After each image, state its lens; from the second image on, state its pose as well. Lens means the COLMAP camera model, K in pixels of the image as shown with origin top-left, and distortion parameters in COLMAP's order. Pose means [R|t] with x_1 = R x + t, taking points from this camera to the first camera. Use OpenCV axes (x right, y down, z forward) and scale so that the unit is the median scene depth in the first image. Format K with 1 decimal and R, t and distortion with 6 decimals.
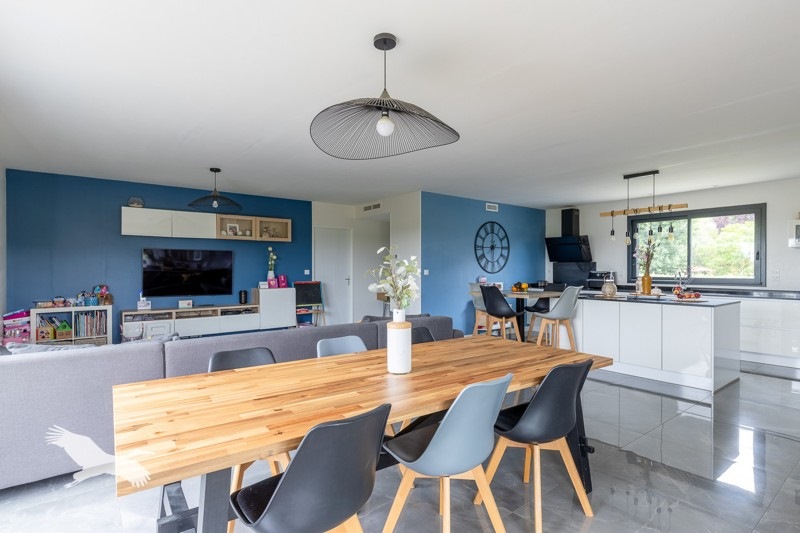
lens RADIAL K [[402.9, 0, 411.2], [0, 402.9, 269.7], [0, 0, 1]] dist [0.001549, 0.000551]
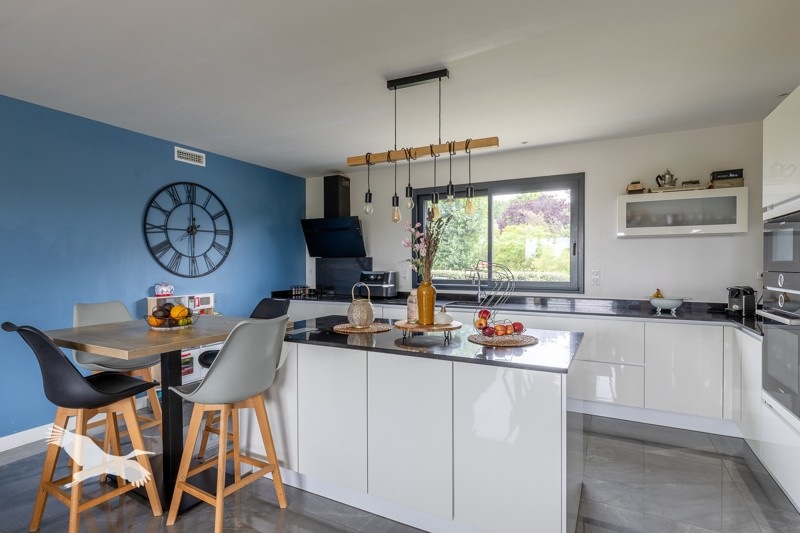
lens RADIAL K [[402.9, 0, 411.2], [0, 402.9, 269.7], [0, 0, 1]] dist [0.001549, 0.000551]
pose [[0.905089, -0.009202, 0.425123, 0.238508], [0.004688, 0.999921, 0.011665, -0.006401], [-0.425197, -0.008565, 0.905060, 0.377134]]
